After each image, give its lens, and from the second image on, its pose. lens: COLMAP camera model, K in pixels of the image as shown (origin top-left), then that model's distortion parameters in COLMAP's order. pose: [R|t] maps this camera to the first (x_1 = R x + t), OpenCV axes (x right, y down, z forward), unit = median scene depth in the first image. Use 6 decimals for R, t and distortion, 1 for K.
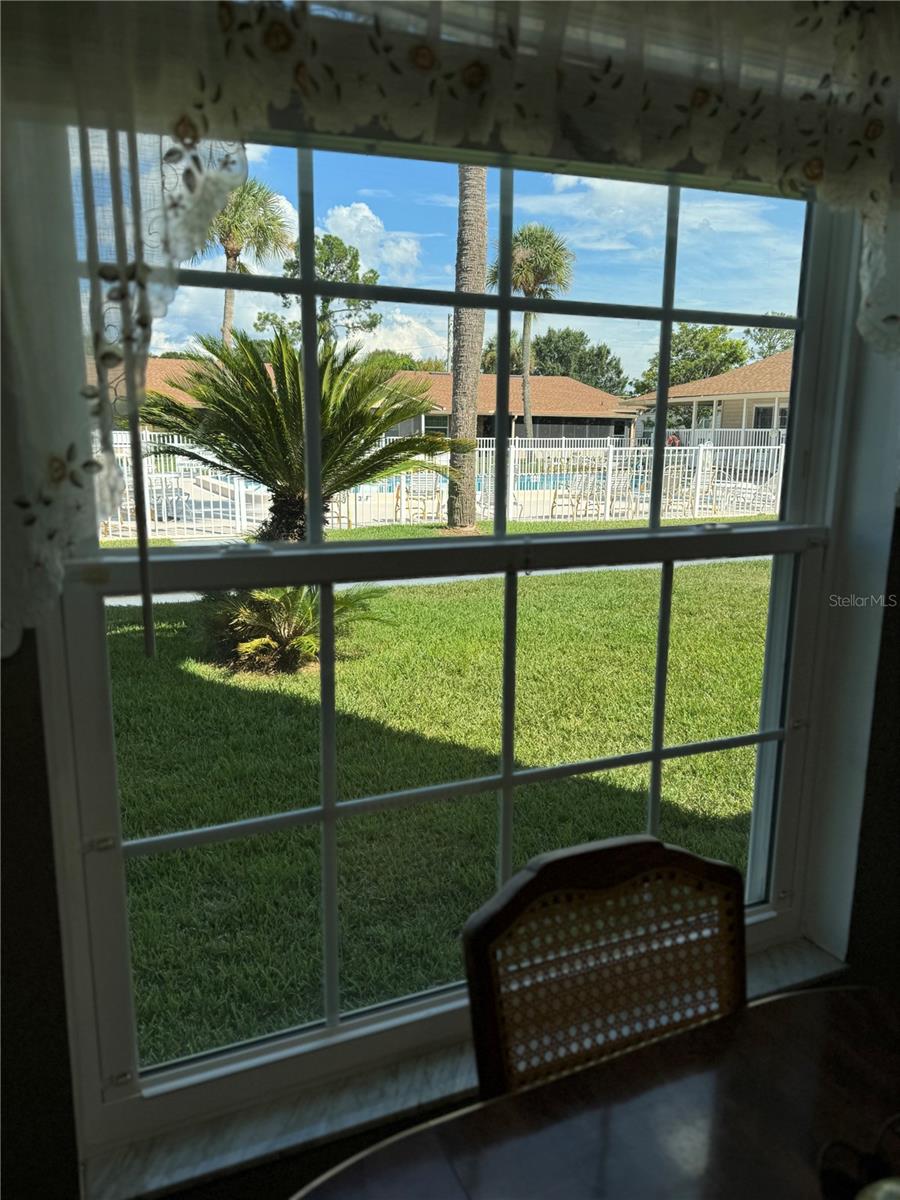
lens RADIAL K [[831.9, 0, 446.2], [0, 831.9, 600.3], [0, 0, 1]] dist [0.032047, -0.049017]
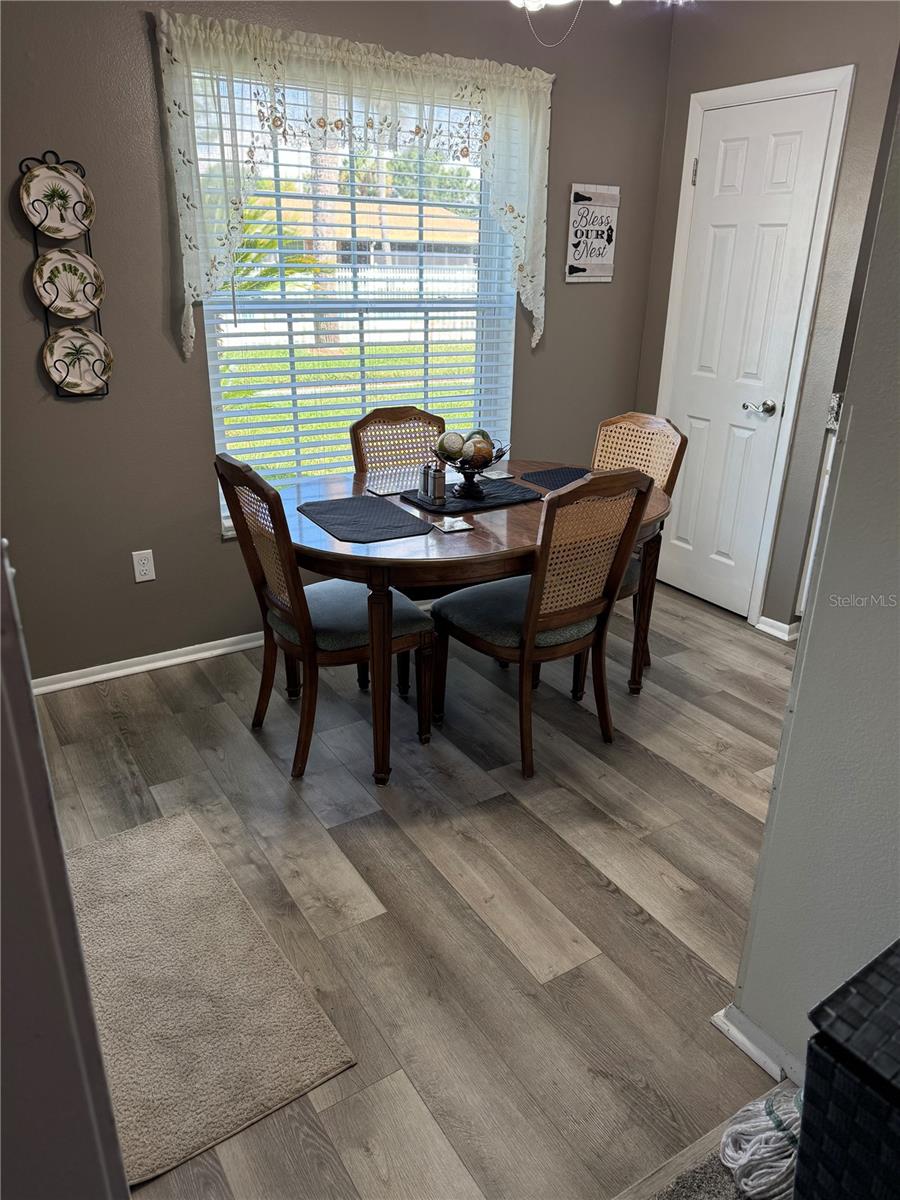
lens RADIAL K [[831.9, 0, 458.8], [0, 831.9, 597.3], [0, 0, 1]] dist [0.032047, -0.049017]
pose [[0.985579, -0.051910, 0.161055, -0.007305], [0.021224, 0.982189, 0.186691, 0.031490], [-0.167877, -0.180581, 0.969127, -0.149822]]
